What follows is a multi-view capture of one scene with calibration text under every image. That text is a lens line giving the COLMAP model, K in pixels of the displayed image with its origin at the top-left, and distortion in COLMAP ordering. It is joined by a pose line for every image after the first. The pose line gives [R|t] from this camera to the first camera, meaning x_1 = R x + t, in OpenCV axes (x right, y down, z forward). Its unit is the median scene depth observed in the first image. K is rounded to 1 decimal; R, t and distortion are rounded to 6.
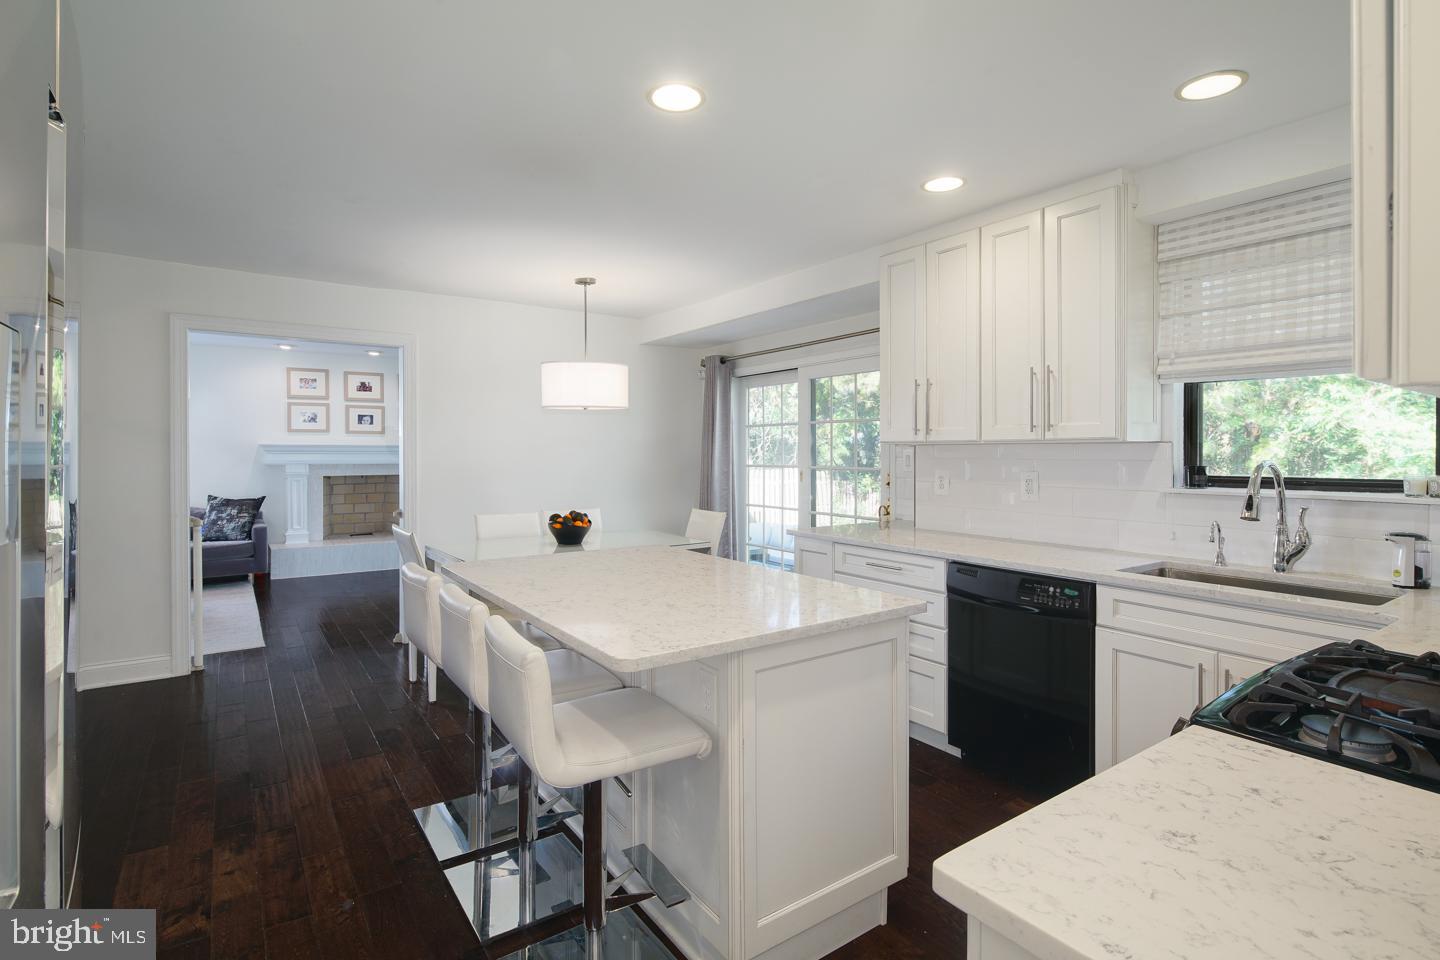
lens RADIAL K [[698.6, 0, 680.0], [0, 698.6, 447.2], [0, 0, 1]] dist [0.005085, -0.000278]
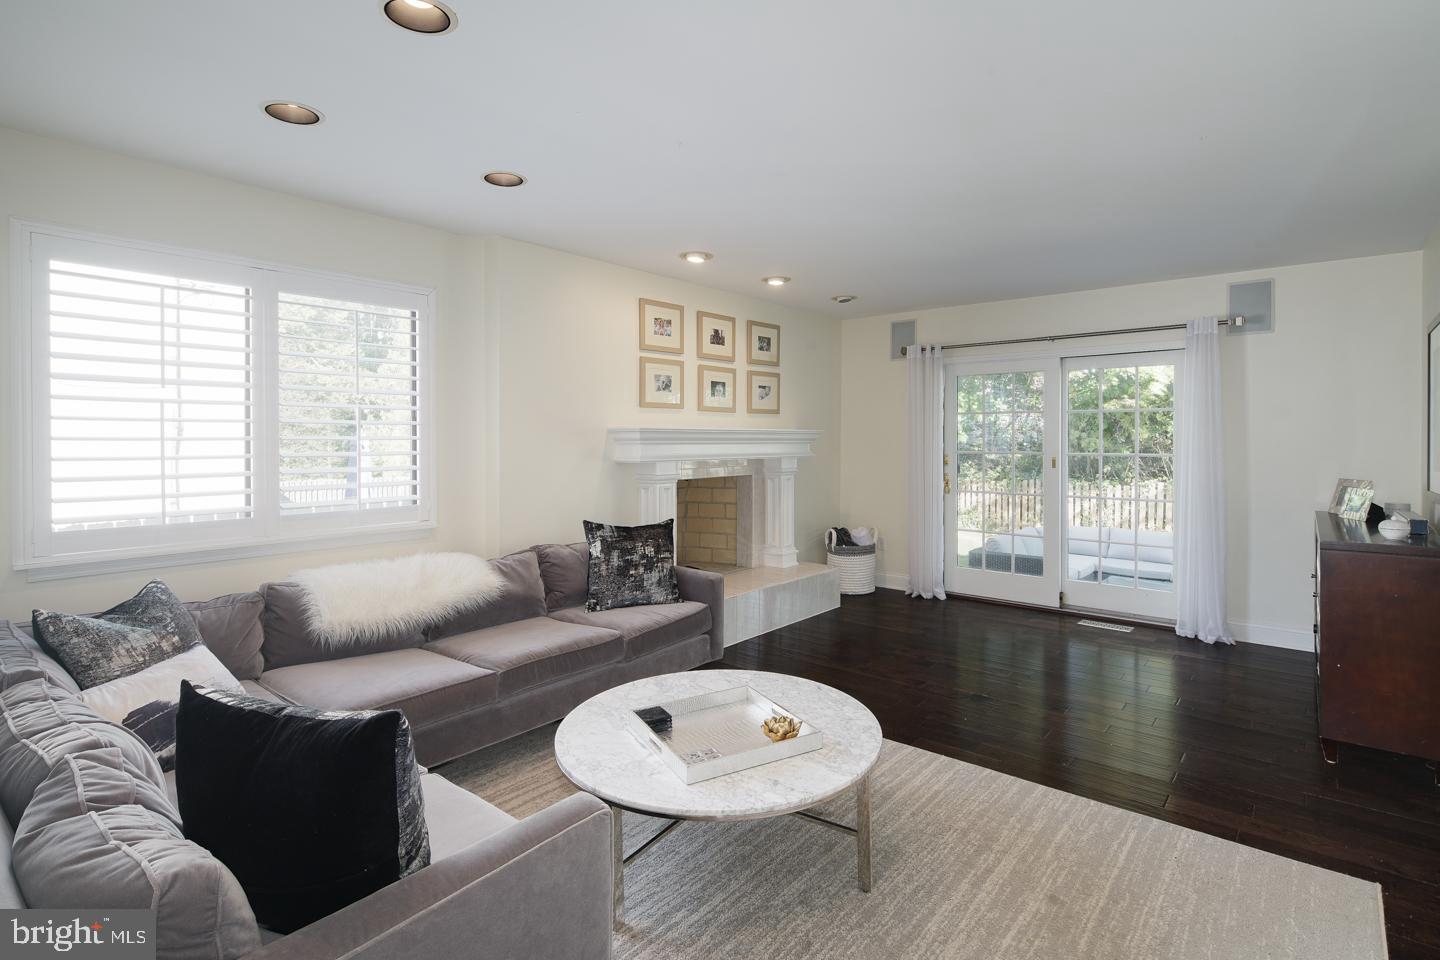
lens RADIAL K [[698.6, 0, 702.5], [0, 698.6, 435.0], [0, 0, 1]] dist [0.005085, -0.000278]
pose [[0.958022, 0.002944, 0.286678, -0.678079], [-0.004644, 0.999975, 0.005251, -0.001196], [-0.286656, -0.006362, 0.958013, 0.416556]]
